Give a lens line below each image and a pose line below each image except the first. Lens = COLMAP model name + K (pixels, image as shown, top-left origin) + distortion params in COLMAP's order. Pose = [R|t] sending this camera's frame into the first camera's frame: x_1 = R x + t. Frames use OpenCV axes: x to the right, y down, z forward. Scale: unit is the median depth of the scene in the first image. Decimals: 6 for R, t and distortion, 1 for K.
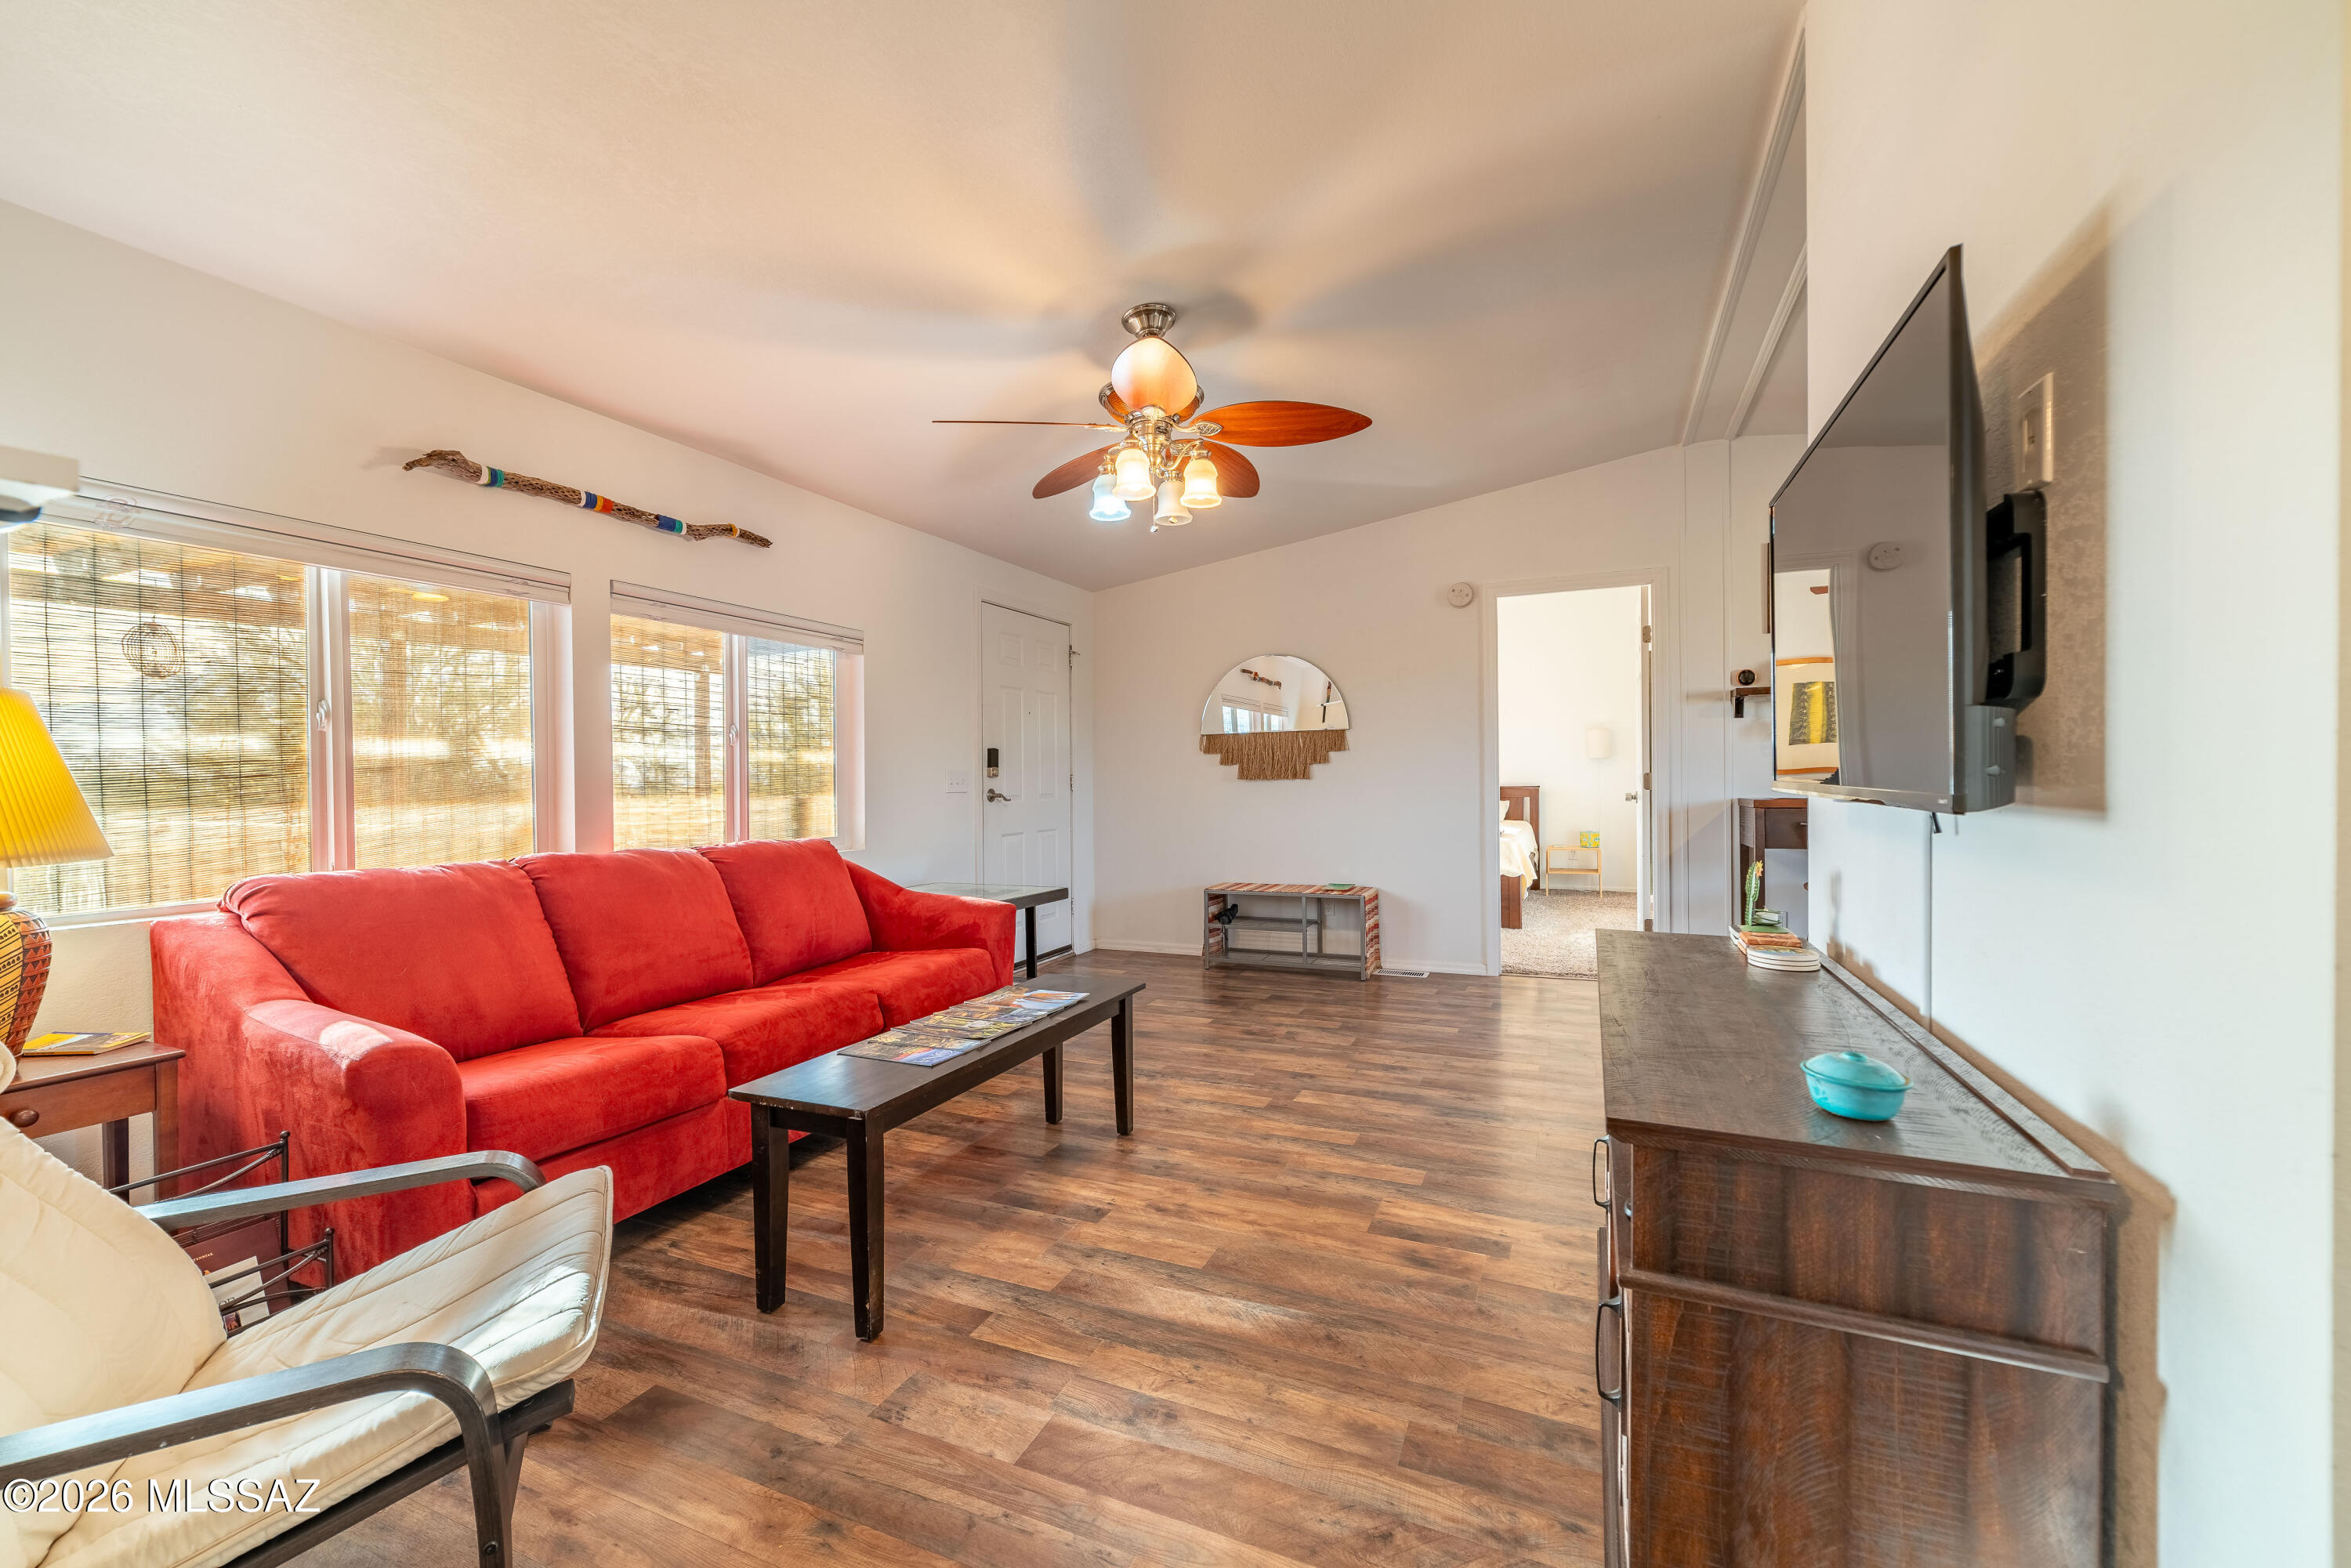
lens RADIAL K [[930.1, 0, 1209.9], [0, 930.1, 780.9], [0, 0, 1]] dist [0.000033, 0.000709]
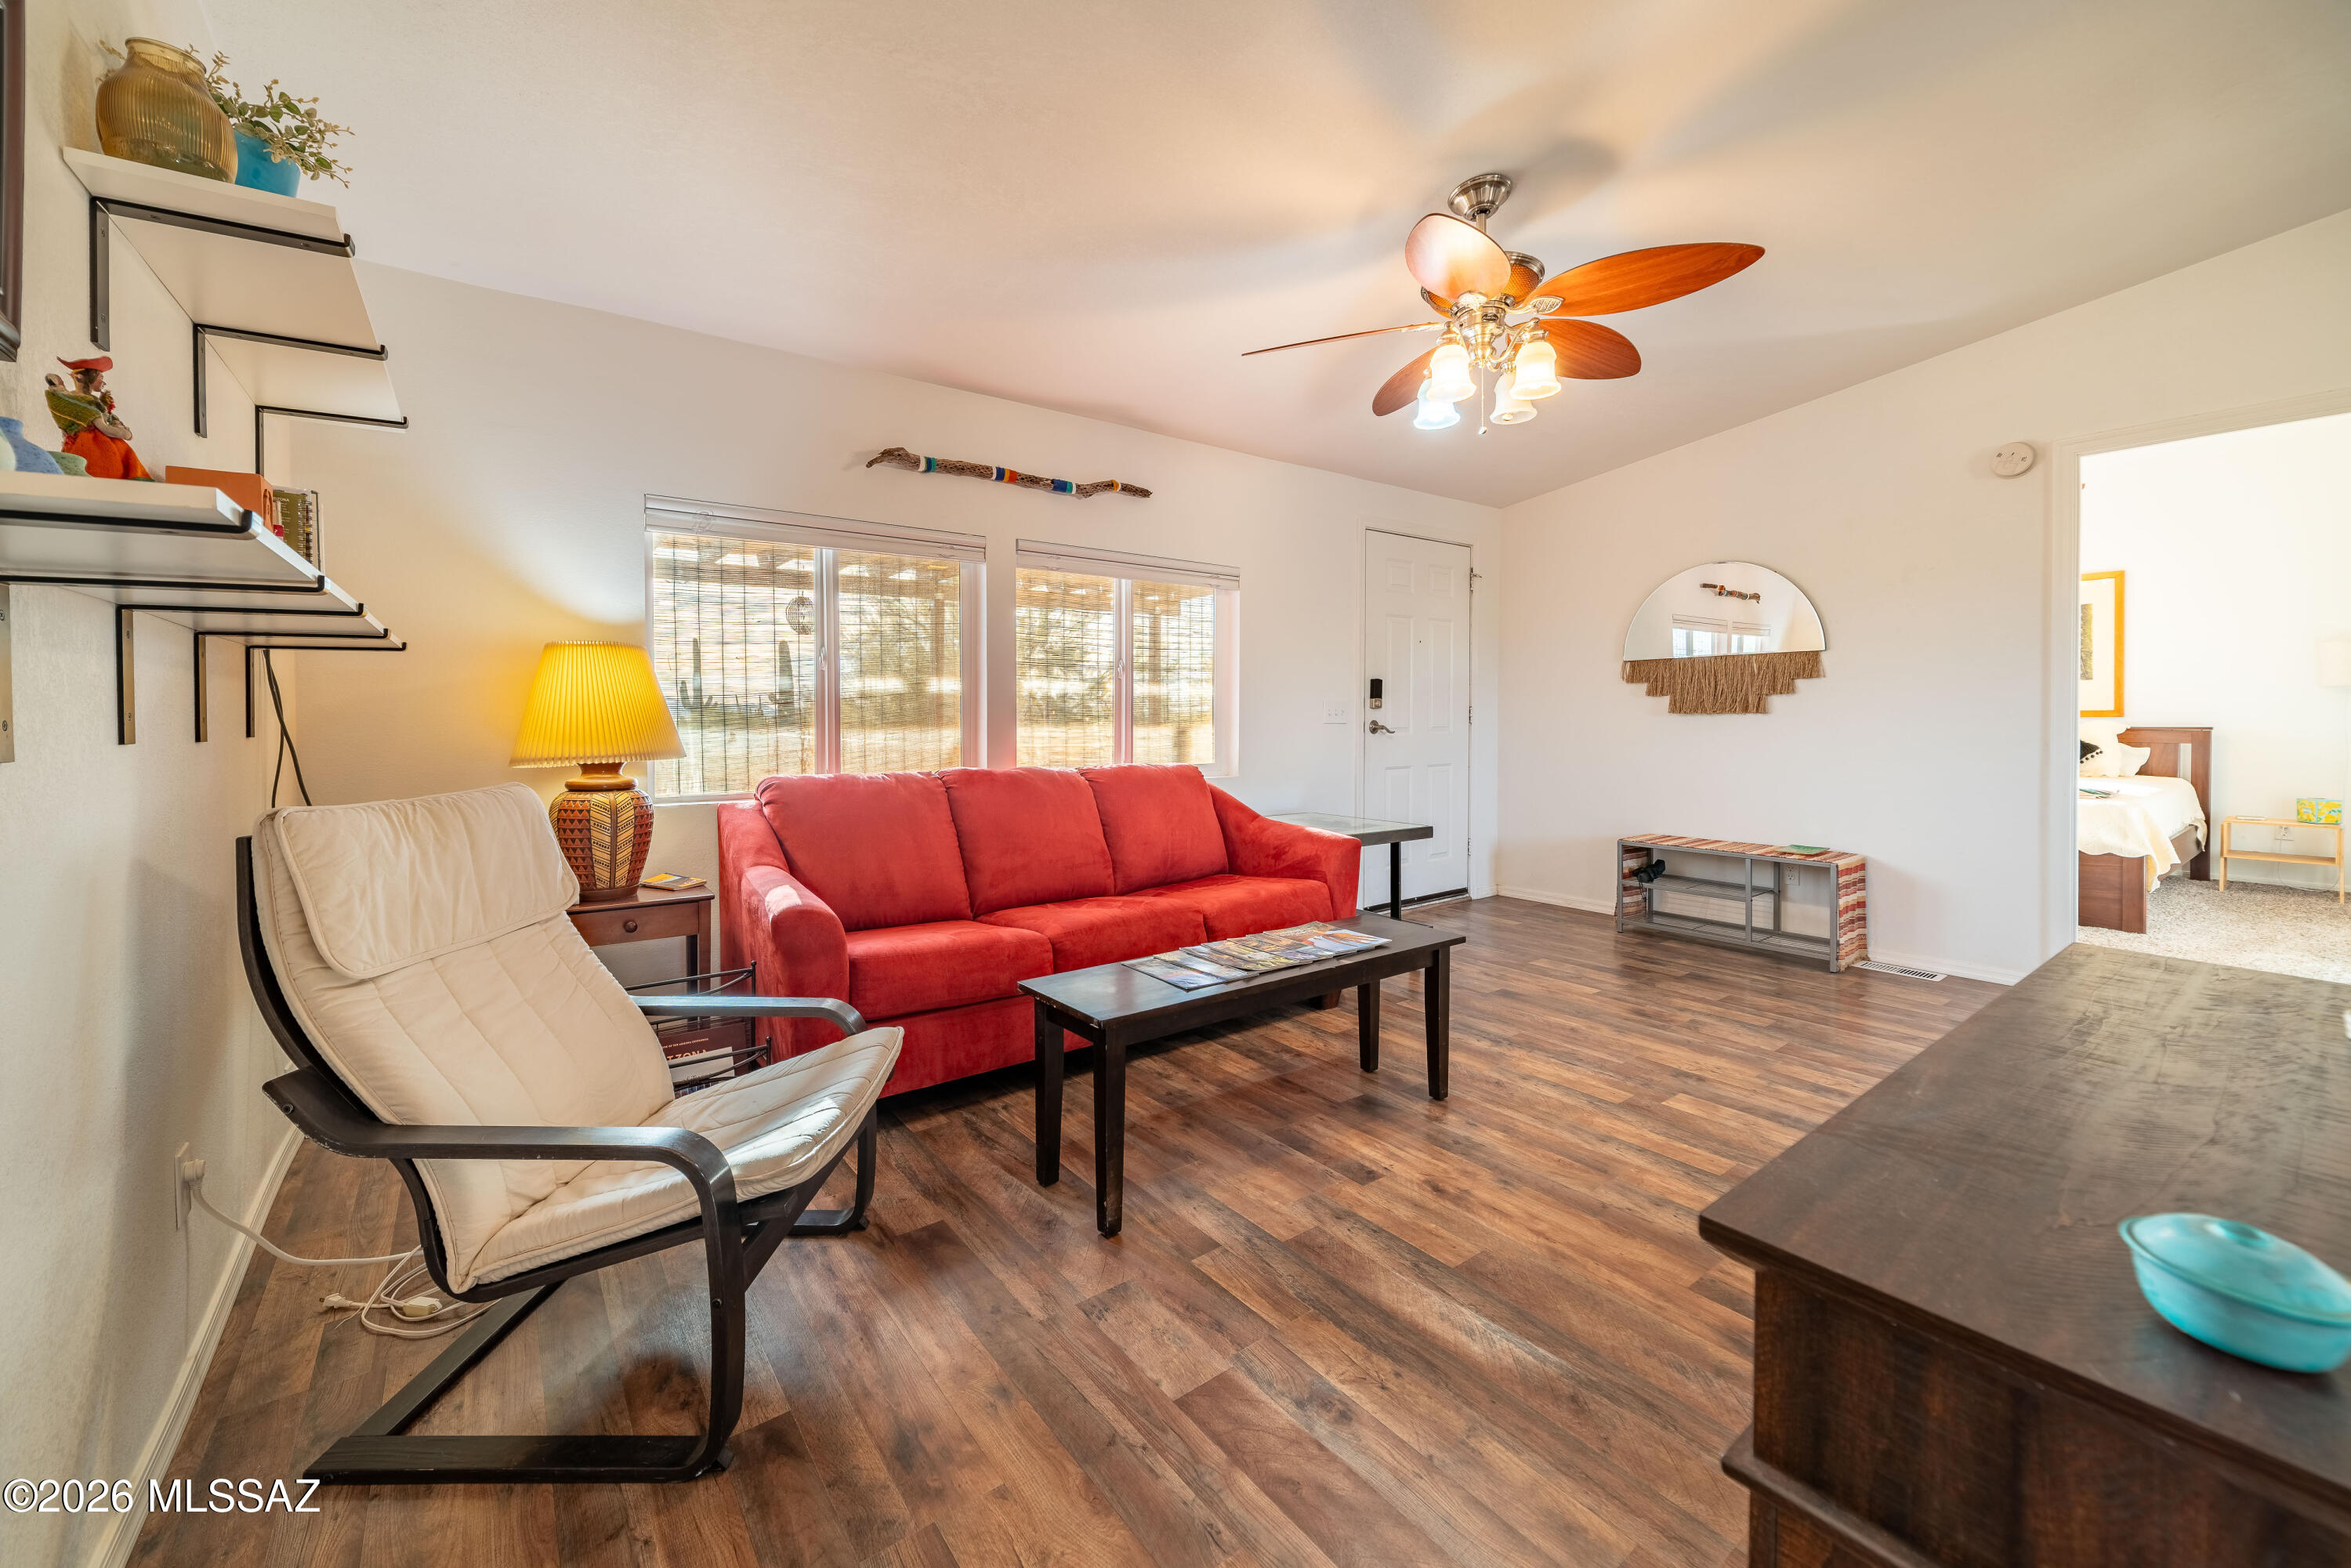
lens RADIAL K [[937.6, 0, 1175.8], [0, 937.6, 723.3], [0, 0, 1]] dist [-0.001316, 0.000514]
pose [[0.861072, 0.014982, -0.508262, 0.150812], [-0.009111, 0.999860, 0.014036, -0.000304], [0.508401, -0.007455, 0.861088, 0.077809]]
